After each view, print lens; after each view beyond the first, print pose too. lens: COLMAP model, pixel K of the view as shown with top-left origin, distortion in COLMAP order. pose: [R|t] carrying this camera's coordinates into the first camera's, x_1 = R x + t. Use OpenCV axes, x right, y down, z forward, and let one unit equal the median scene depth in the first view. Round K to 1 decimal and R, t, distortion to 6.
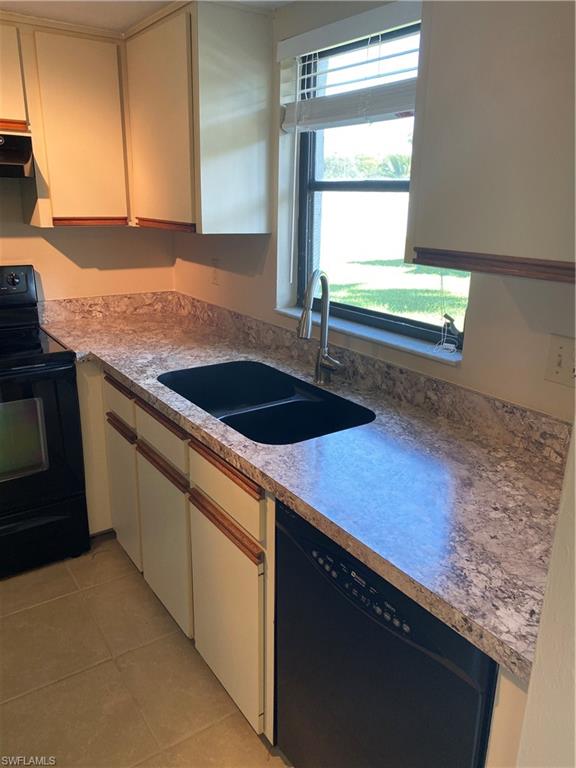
lens RADIAL K [[588.4, 0, 289.1], [0, 588.4, 378.0], [0, 0, 1]] dist [0.053417, -0.075245]
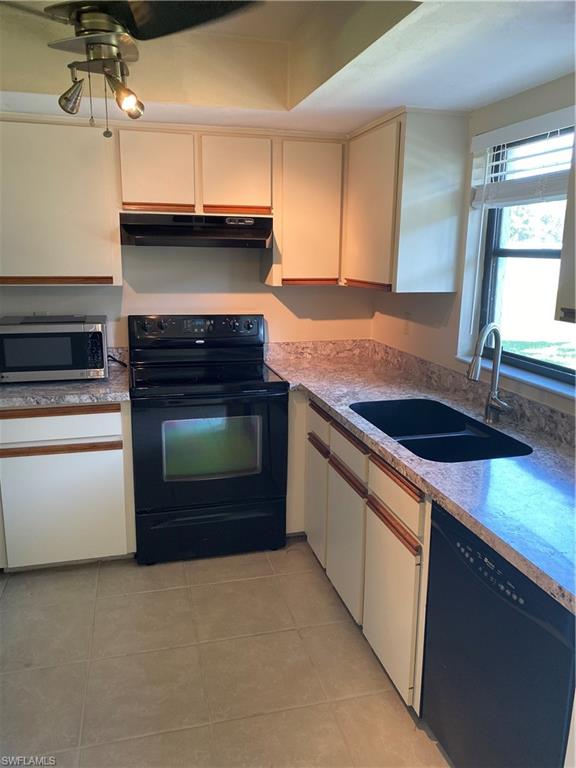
lens RADIAL K [[588.4, 0, 283.9], [0, 588.4, 381.5], [0, 0, 1]] dist [0.053417, -0.075245]
pose [[0.939556, 0.064913, -0.336186, 0.056581], [-0.092095, 0.993591, -0.065534, 0.039973], [0.329778, 0.092534, 0.939513, -0.204239]]
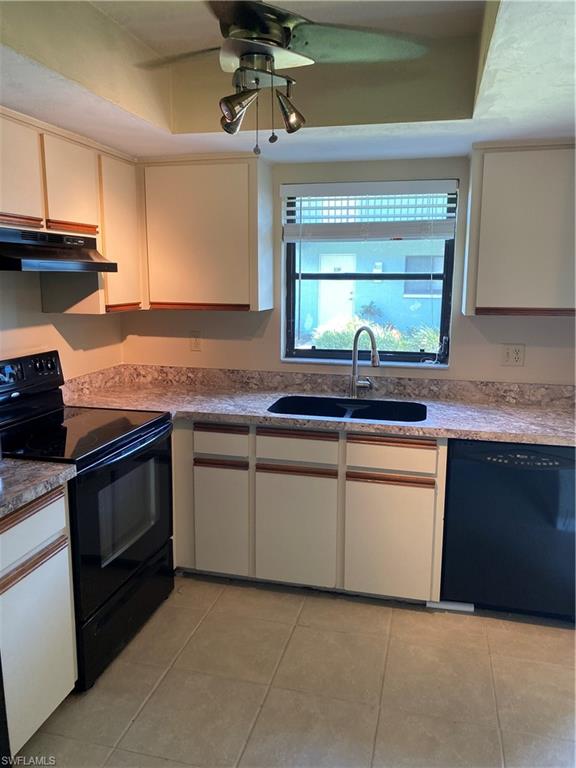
lens RADIAL K [[588.4, 0, 292.2], [0, 588.4, 374.0], [0, 0, 1]] dist [0.053417, -0.075245]
pose [[0.745079, -0.126721, 0.654827, -1.022524], [0.204299, 0.977955, -0.043204, -0.019499], [-0.634917, 0.165971, 0.754543, -0.085002]]
